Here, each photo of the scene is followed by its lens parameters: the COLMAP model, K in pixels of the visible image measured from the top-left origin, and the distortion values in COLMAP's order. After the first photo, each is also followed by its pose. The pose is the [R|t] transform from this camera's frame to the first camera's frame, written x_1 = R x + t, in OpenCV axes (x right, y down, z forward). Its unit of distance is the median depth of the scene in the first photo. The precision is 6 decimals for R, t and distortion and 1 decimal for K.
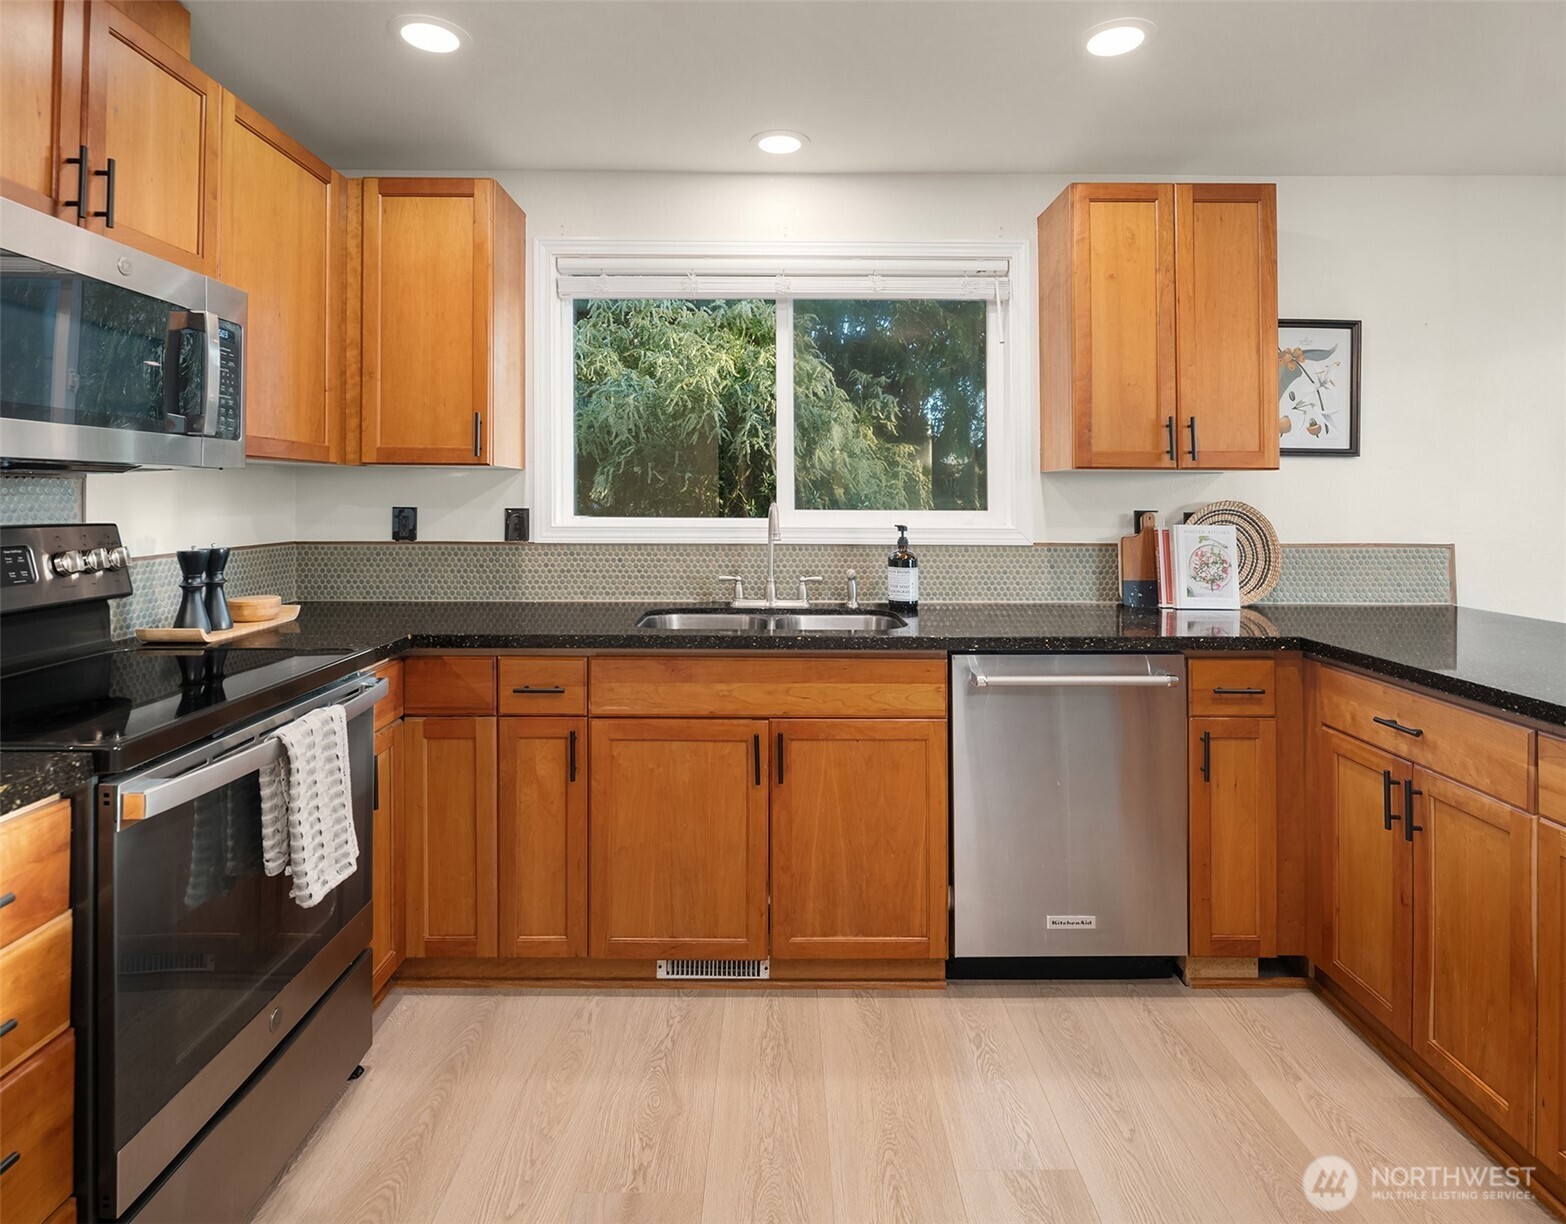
lens RADIAL K [[936.1, 0, 783.0], [0, 936.1, 612.0], [0, 0, 1]] dist [0.001187, 0.000027]
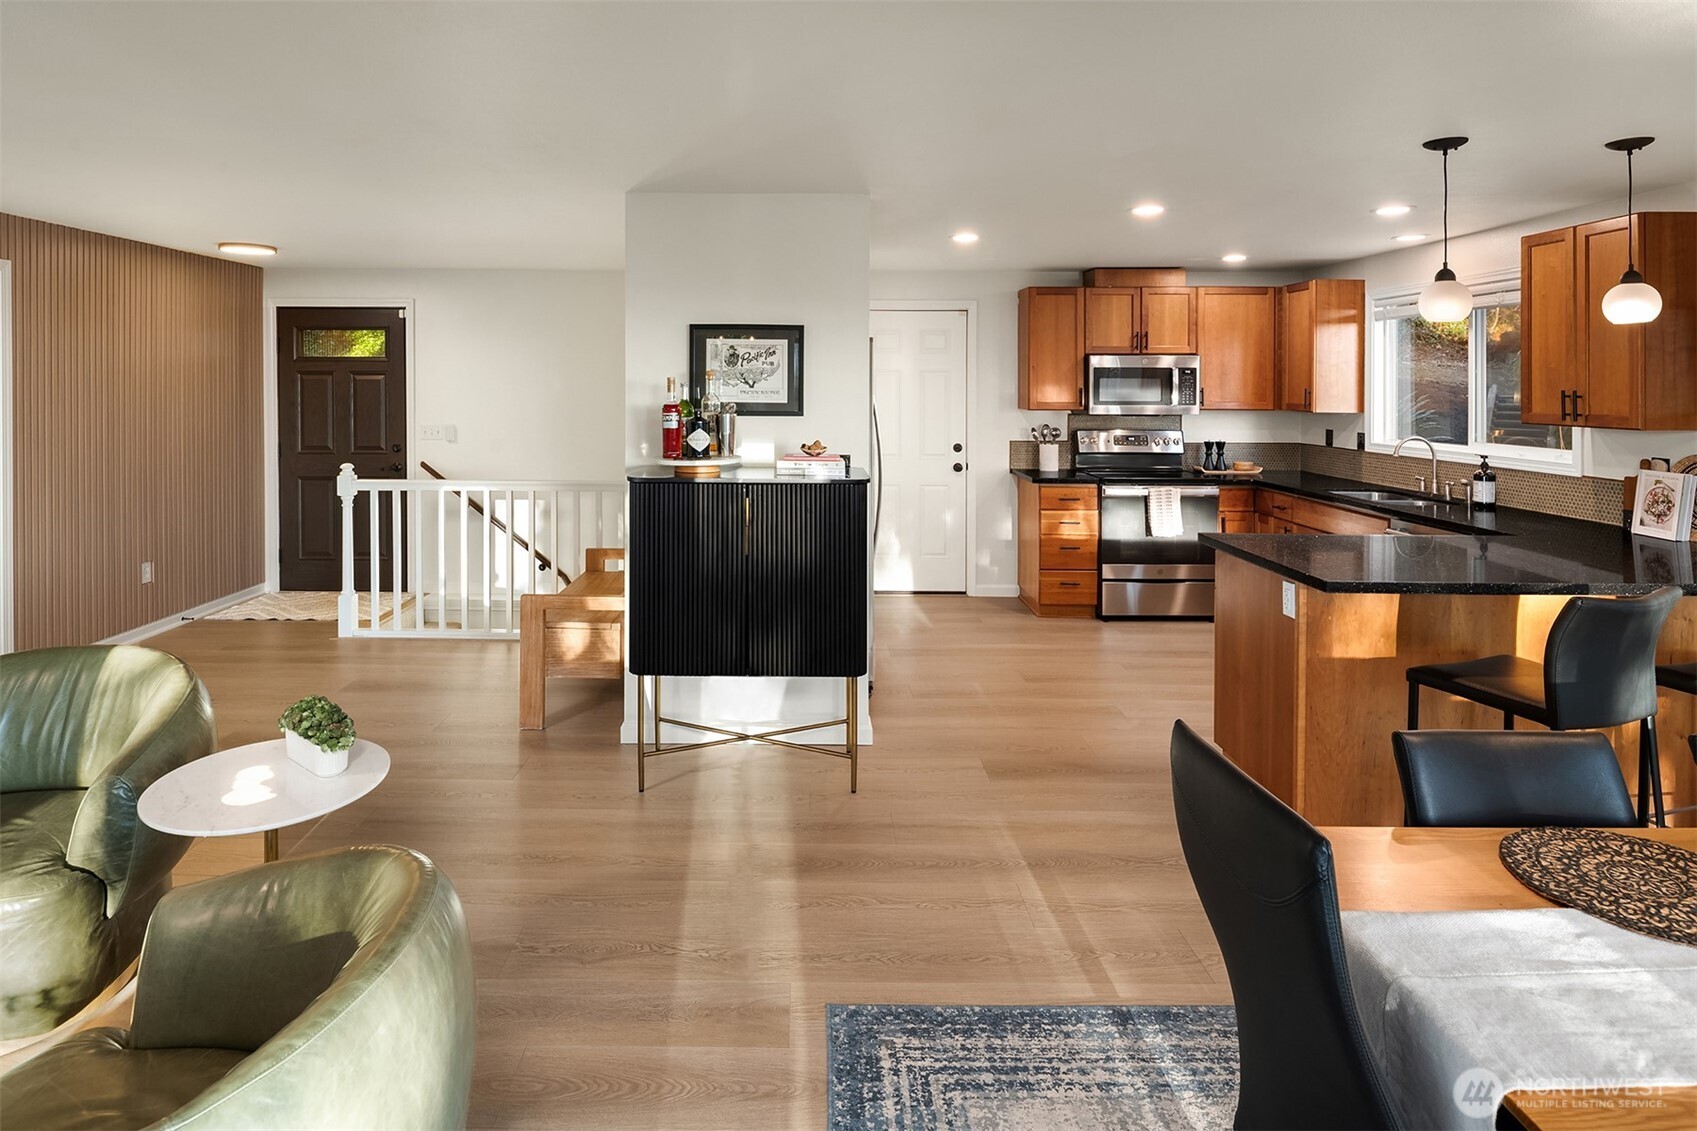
lens RADIAL K [[935.2, 0, 848.5], [0, 935.2, 565.5], [0, 0, 1]] dist [-0.001138, -0.000627]
pose [[0.032057, 0.182356, -0.982710, 1.658650], [-0.137649, 0.974652, 0.176370, -0.039528], [0.989962, 0.129615, 0.056346, -0.123917]]
